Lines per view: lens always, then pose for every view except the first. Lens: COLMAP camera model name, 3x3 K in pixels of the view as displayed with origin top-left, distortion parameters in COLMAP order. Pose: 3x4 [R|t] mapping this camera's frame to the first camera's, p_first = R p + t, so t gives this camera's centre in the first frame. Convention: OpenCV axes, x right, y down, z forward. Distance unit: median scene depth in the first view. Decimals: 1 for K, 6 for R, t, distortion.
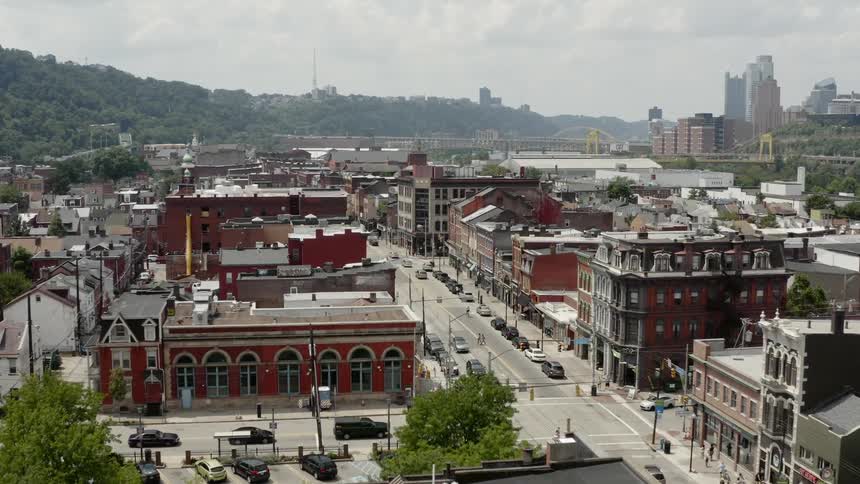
lens RADIAL K [[970.2, 0, 431.4], [0, 970.2, 242.4], [0, 0, 1]] dist [-0.185525, 0.000000]
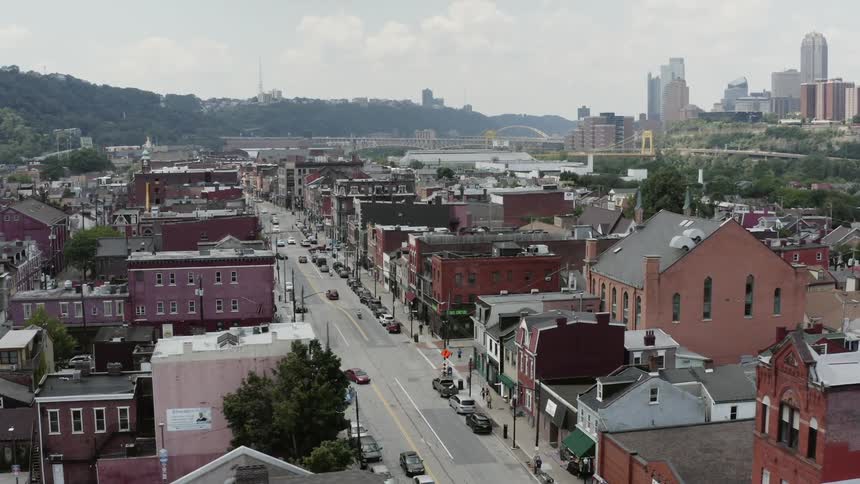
lens RADIAL K [[970.2, 0, 429.7], [0, 970.2, 238.8], [0, 0, 1]] dist [-0.185525, 0.000000]
pose [[0.998905, -0.013869, 0.044685, 0.028313], [0.014027, 0.999896, -0.003228, 0.013221], [-0.044635, 0.003851, 0.998996, -0.118404]]
